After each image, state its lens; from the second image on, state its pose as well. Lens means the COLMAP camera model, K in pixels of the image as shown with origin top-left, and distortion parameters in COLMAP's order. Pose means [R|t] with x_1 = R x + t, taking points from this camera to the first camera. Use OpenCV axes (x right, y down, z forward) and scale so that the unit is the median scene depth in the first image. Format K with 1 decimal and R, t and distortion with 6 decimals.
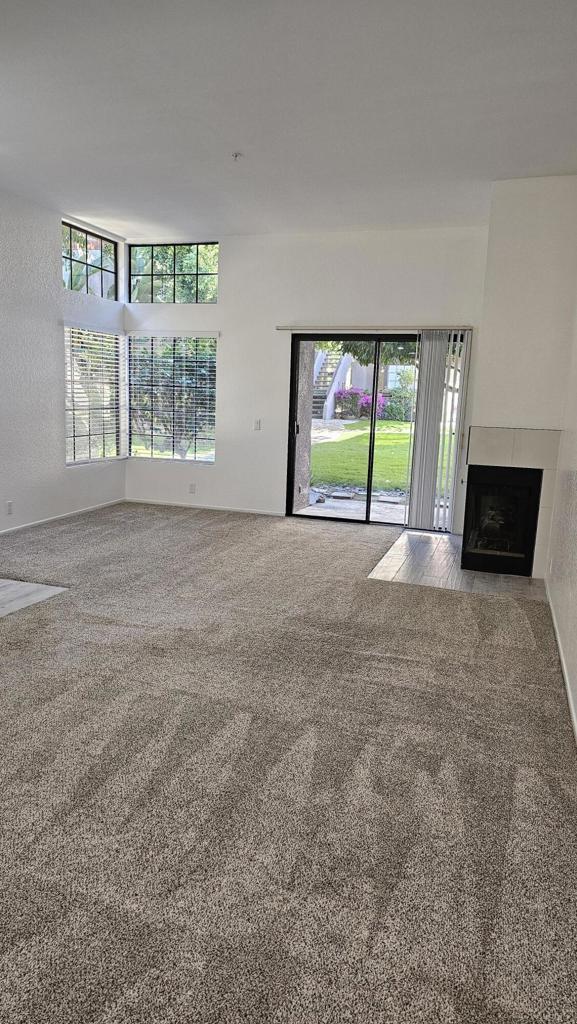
lens RADIAL K [[679.1, 0, 284.3], [0, 679.1, 495.7], [0, 0, 1]] dist [0.052833, -0.039315]
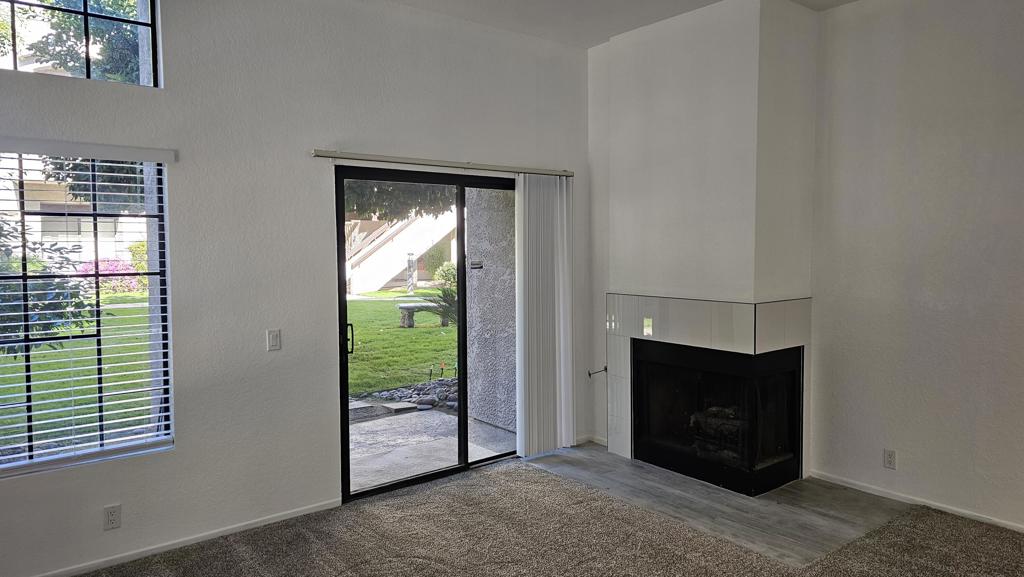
lens RADIAL K [[679.1, 0, 523.8], [0, 679.1, 266.2], [0, 0, 1]] dist [0.052833, -0.039315]
pose [[0.540537, -0.062683, 0.838982, -0.548098], [0.154970, 0.987575, -0.026059, -0.180531], [-0.826924, 0.144103, 0.543535, 0.881815]]
